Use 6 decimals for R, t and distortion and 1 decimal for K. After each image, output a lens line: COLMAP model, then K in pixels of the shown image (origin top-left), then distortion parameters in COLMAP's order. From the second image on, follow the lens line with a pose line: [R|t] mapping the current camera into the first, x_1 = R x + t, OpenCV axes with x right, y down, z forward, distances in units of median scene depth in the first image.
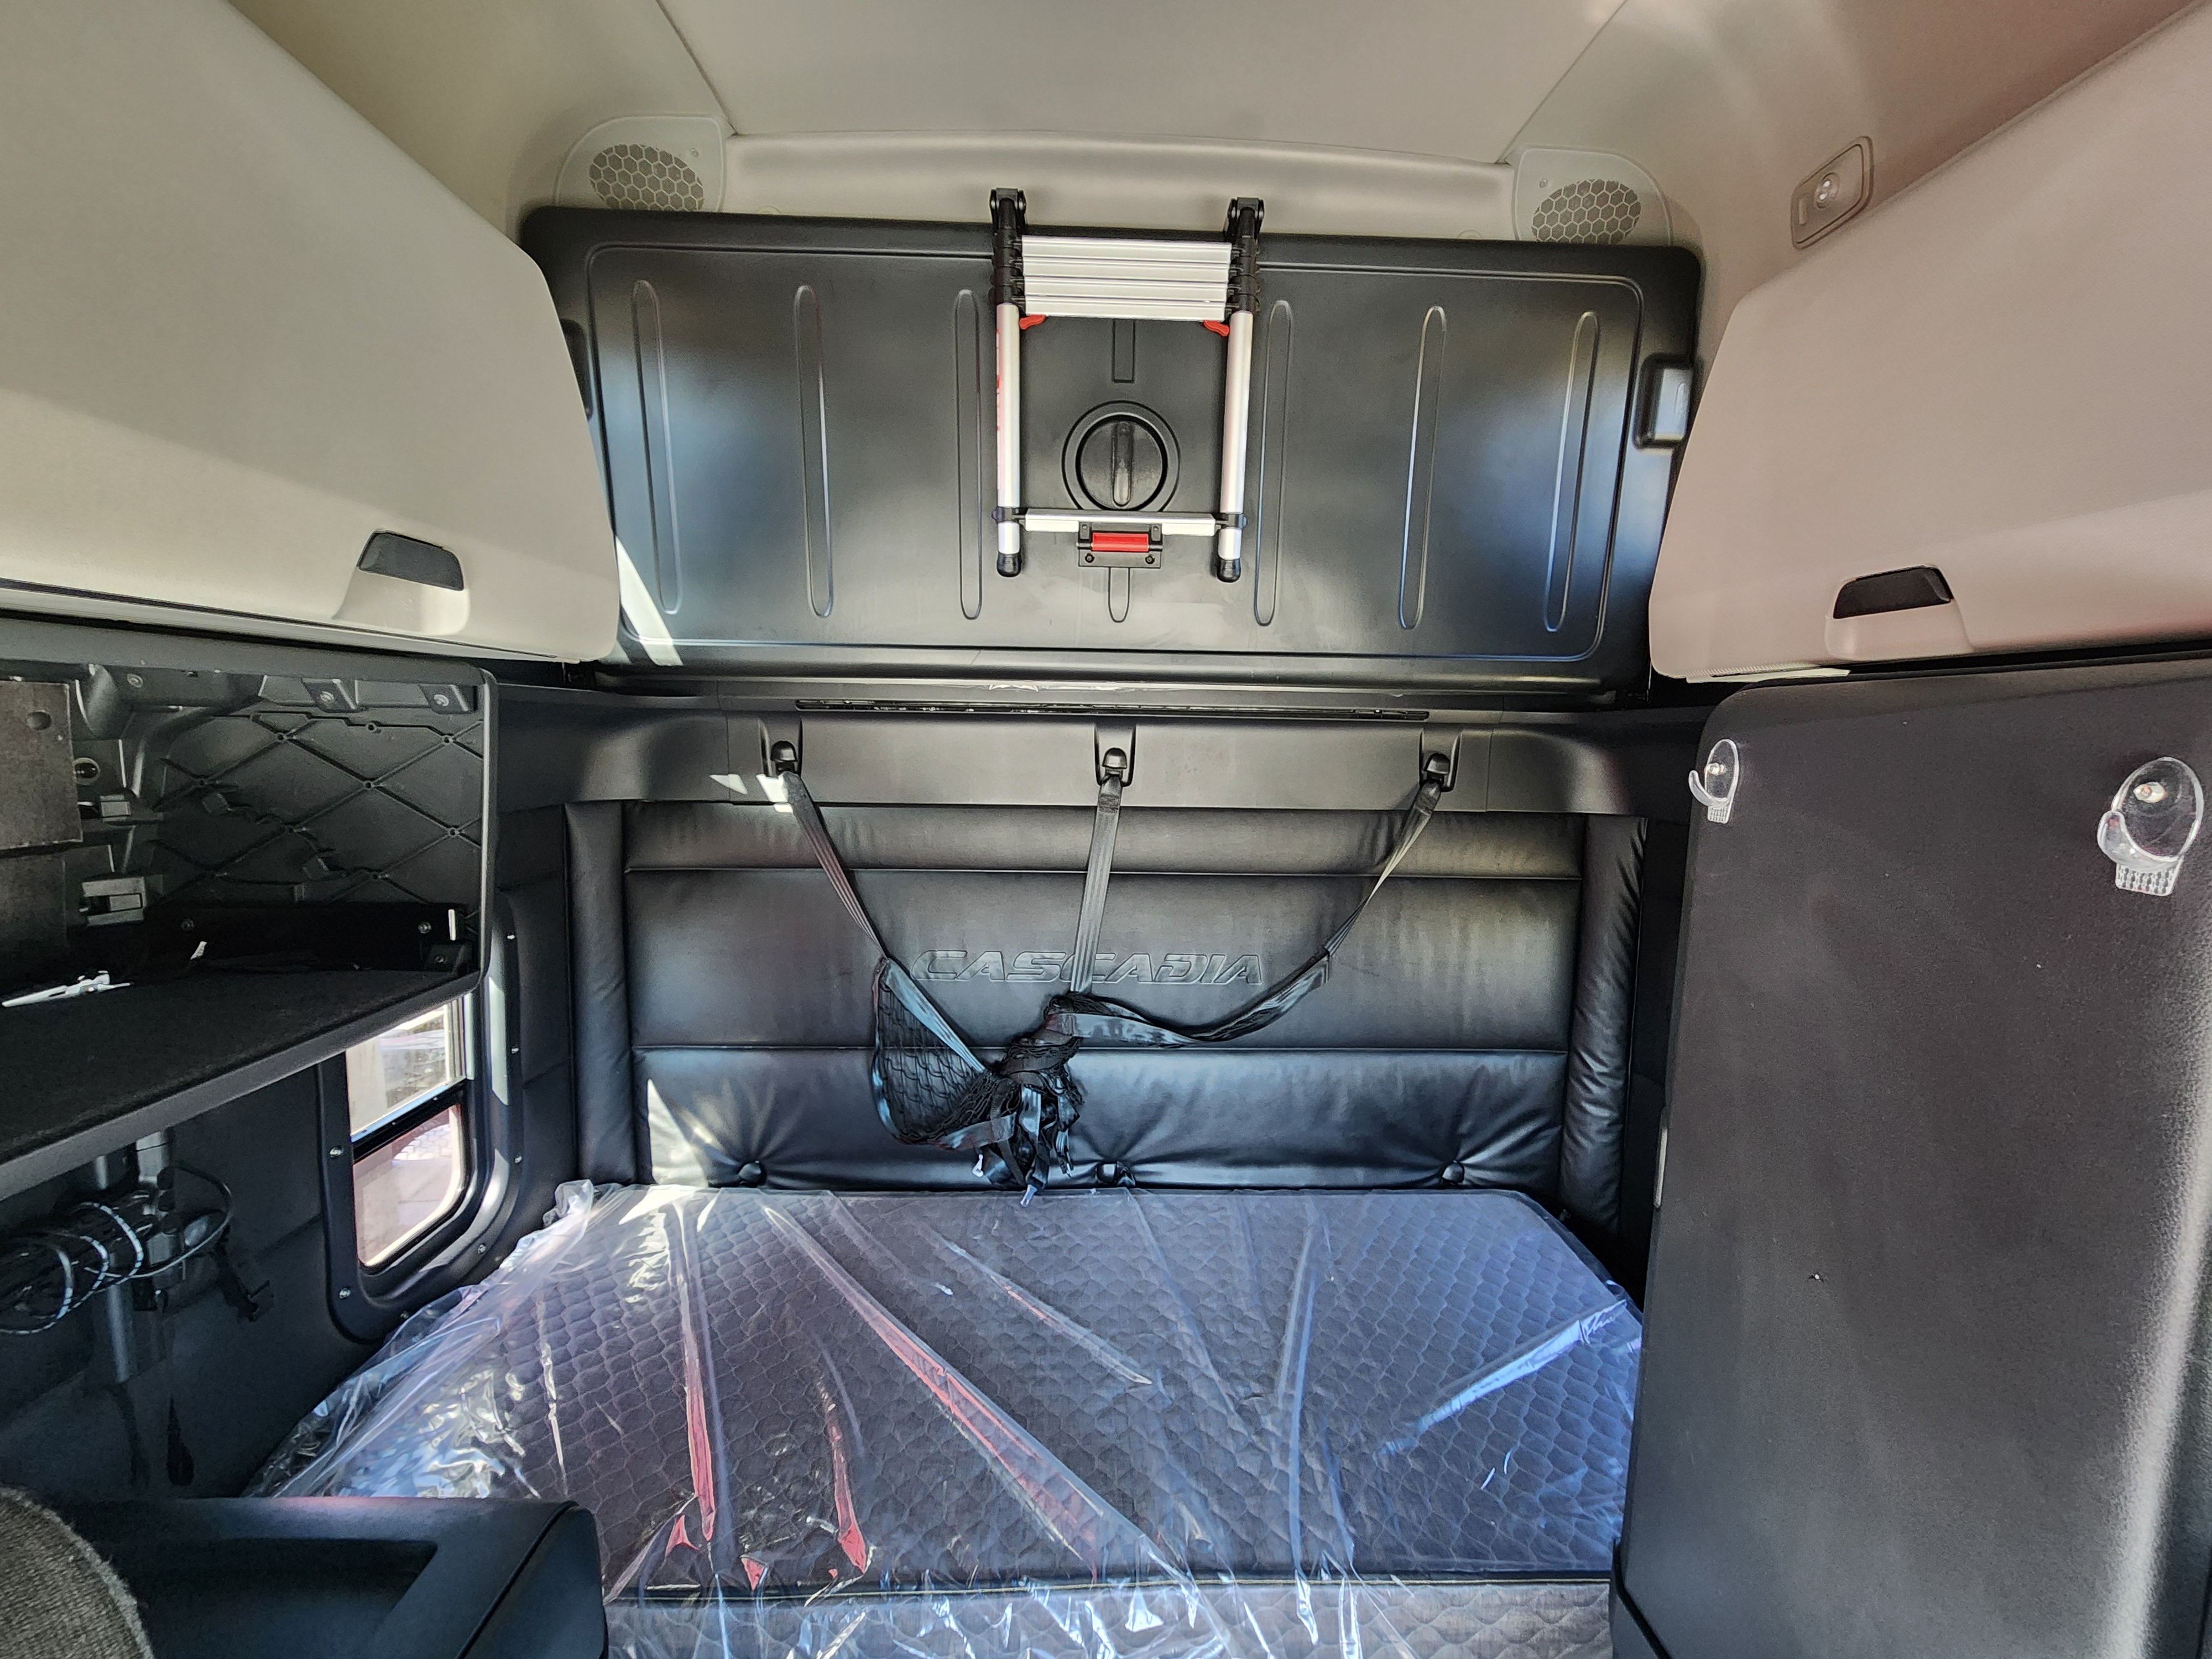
lens RADIAL K [[917.9, 0, 1124.7], [0, 917.9, 830.7], [0, 0, 1]] dist [0.002217, 0.000198]
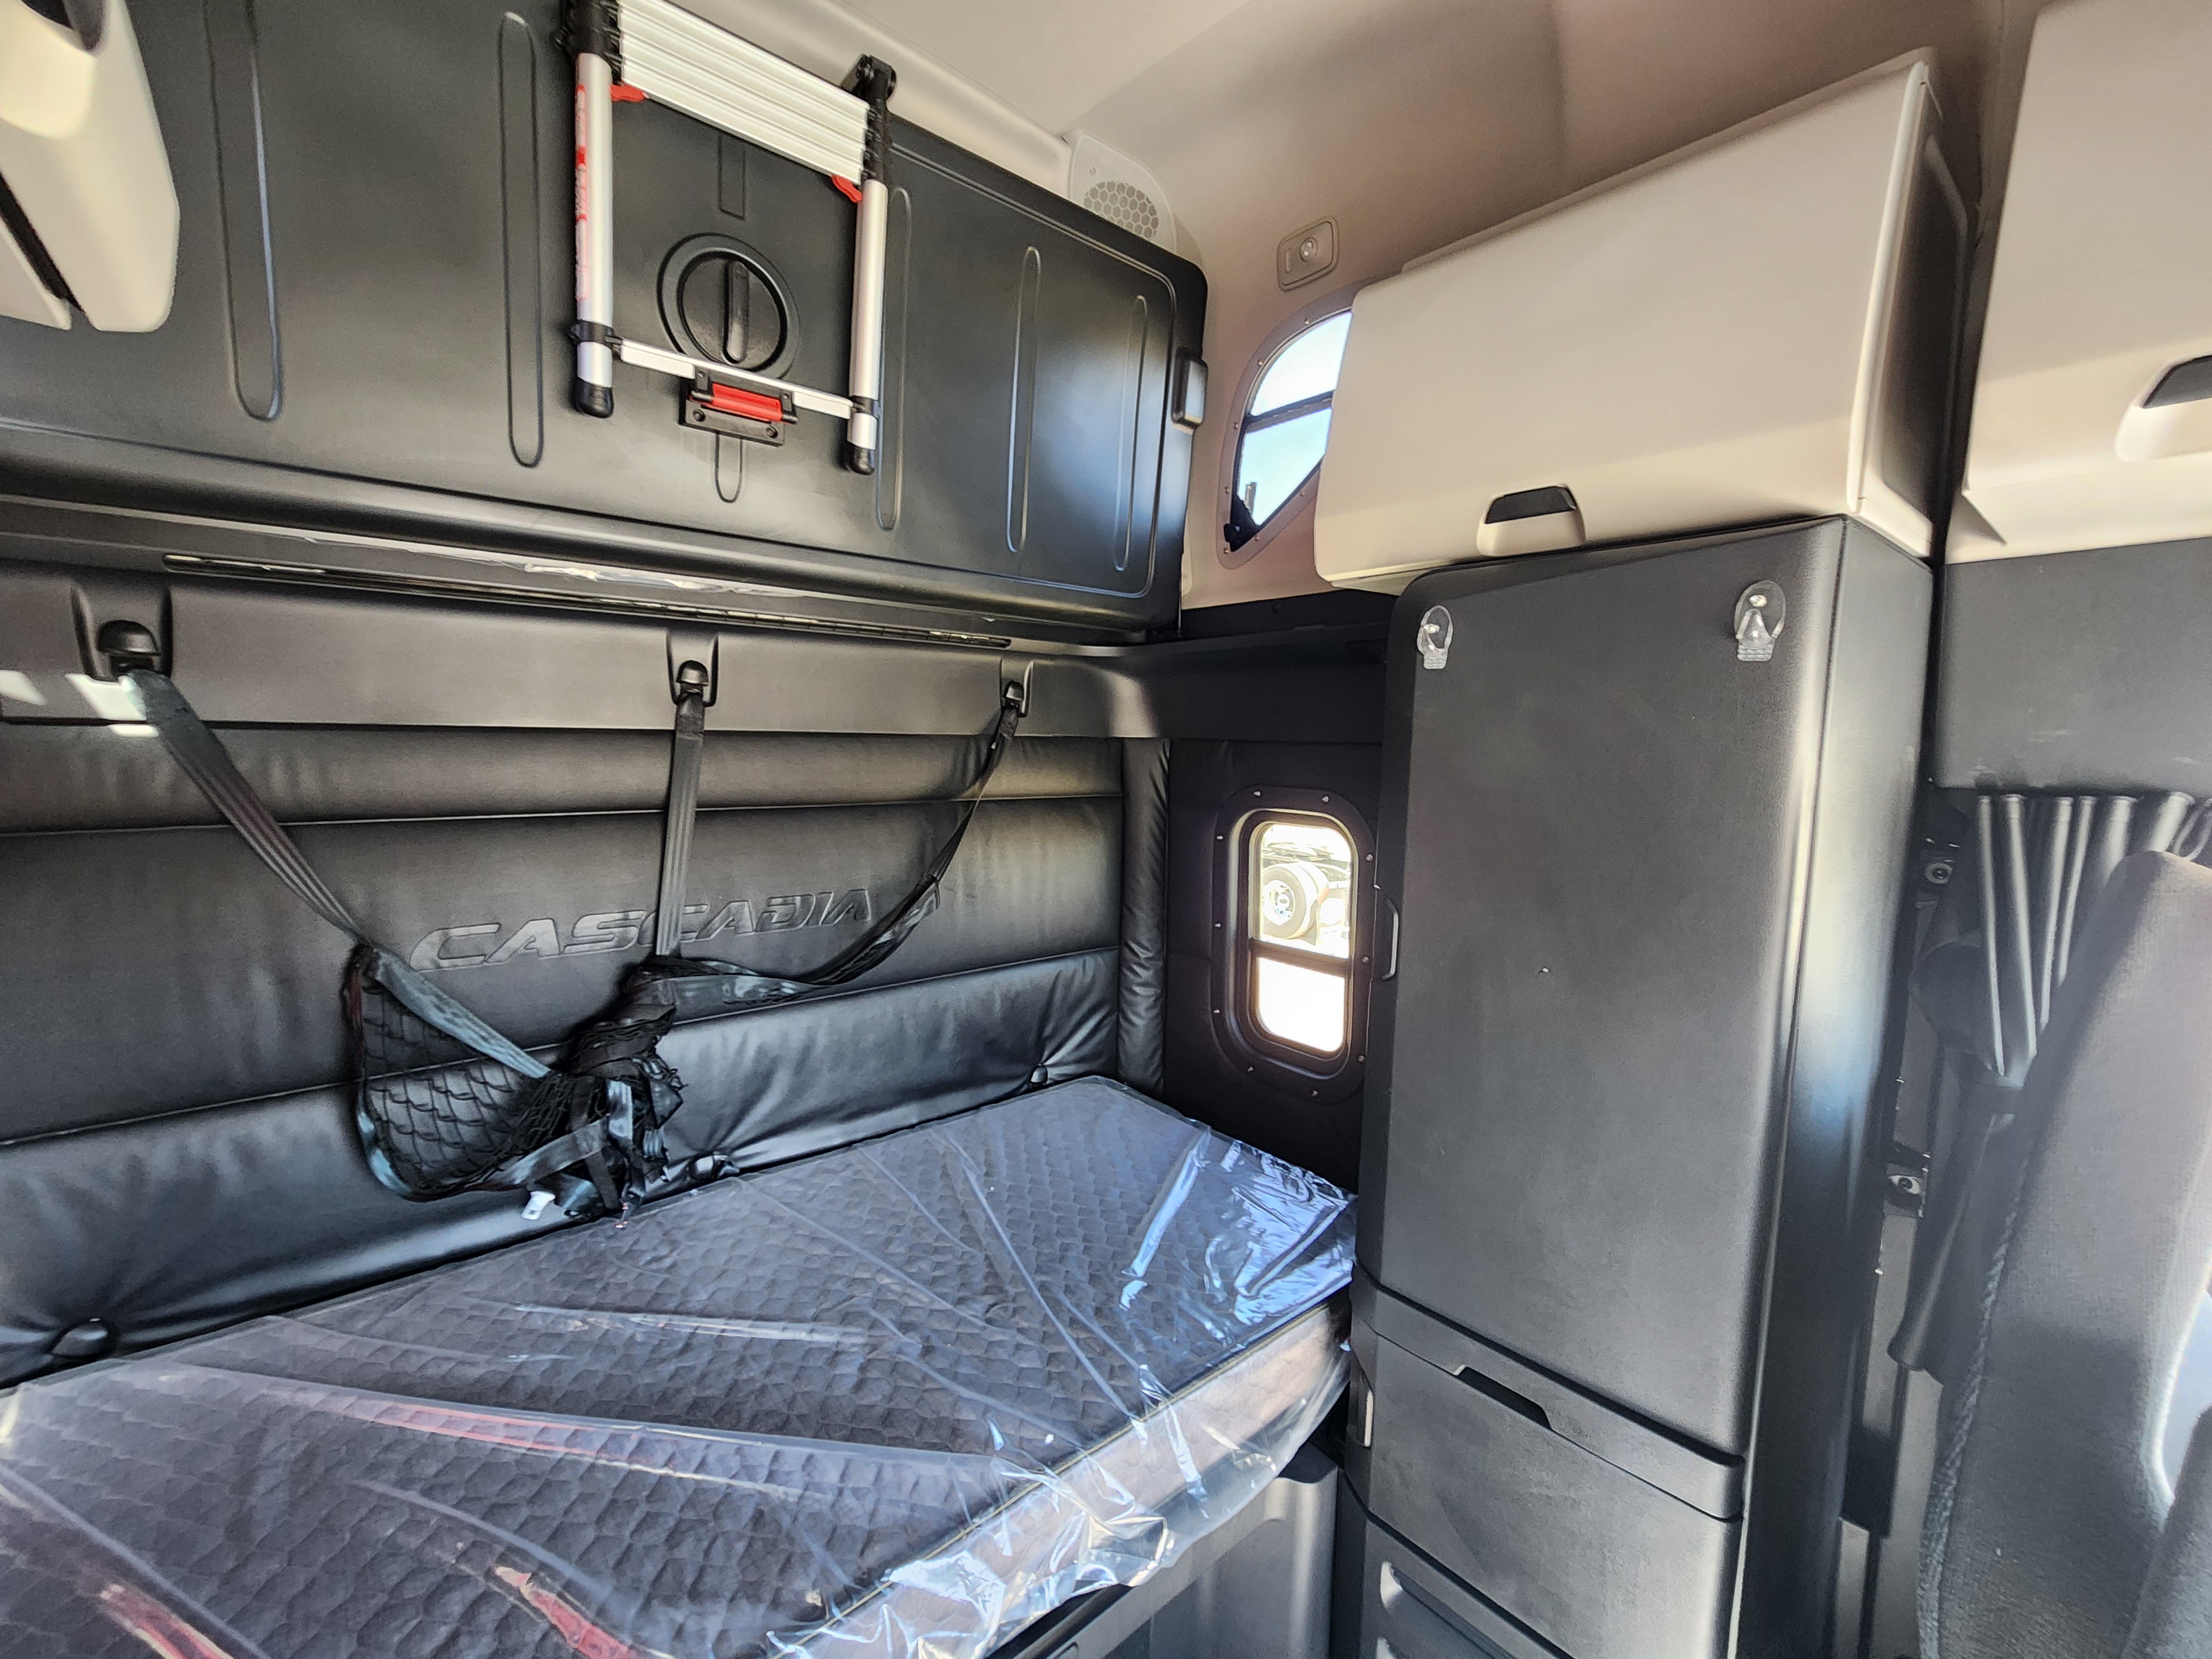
lens RADIAL K [[913.6, 0, 1098.2], [0, 913.6, 829.4], [0, 0, 1]] dist [0.000180, 0.000234]
pose [[0.783204, -0.062479, 0.618618, -0.250078], [0.063974, 0.997756, 0.019776, 0.072470], [-0.618465, 0.024087, 0.785443, 0.115029]]
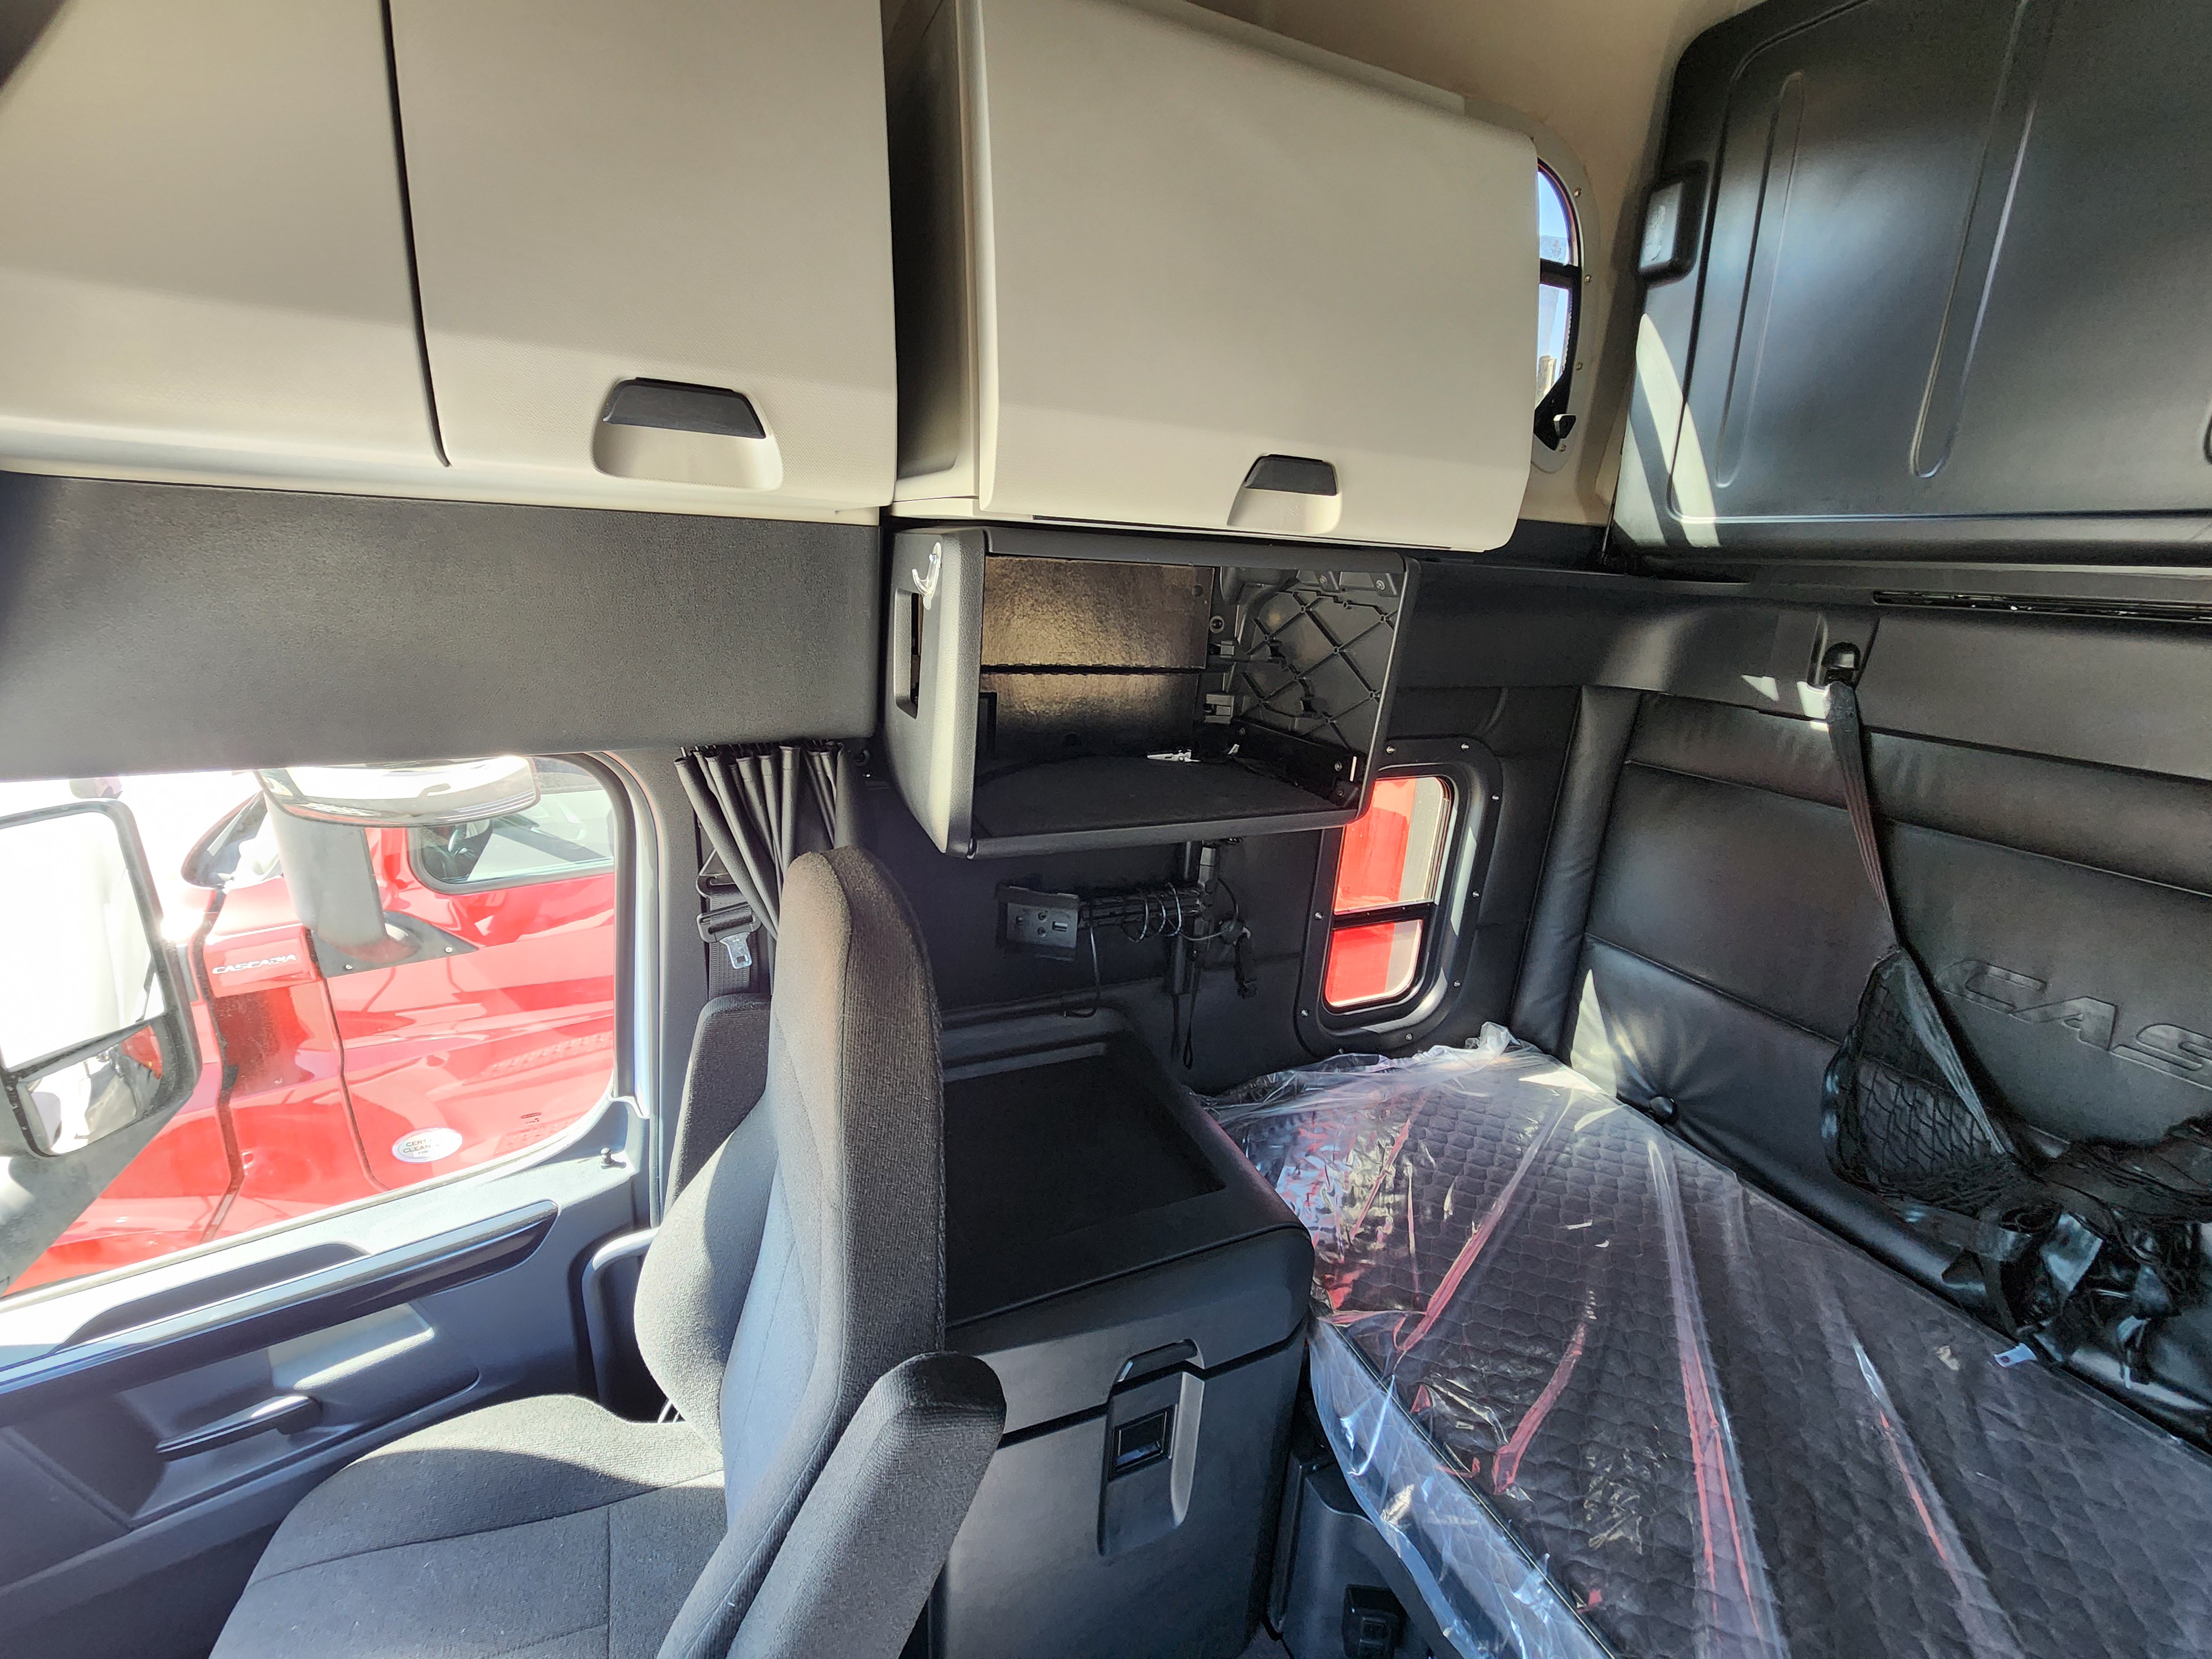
lens RADIAL K [[913.6, 0, 1098.2], [0, 913.6, 829.4], [0, 0, 1]] dist [0.000180, 0.000234]
pose [[0.371102, 0.268308, -0.888985, 0.135621], [-0.150044, 0.962093, 0.227738, -0.024981], [0.916390, 0.048872, 0.397293, 0.099132]]
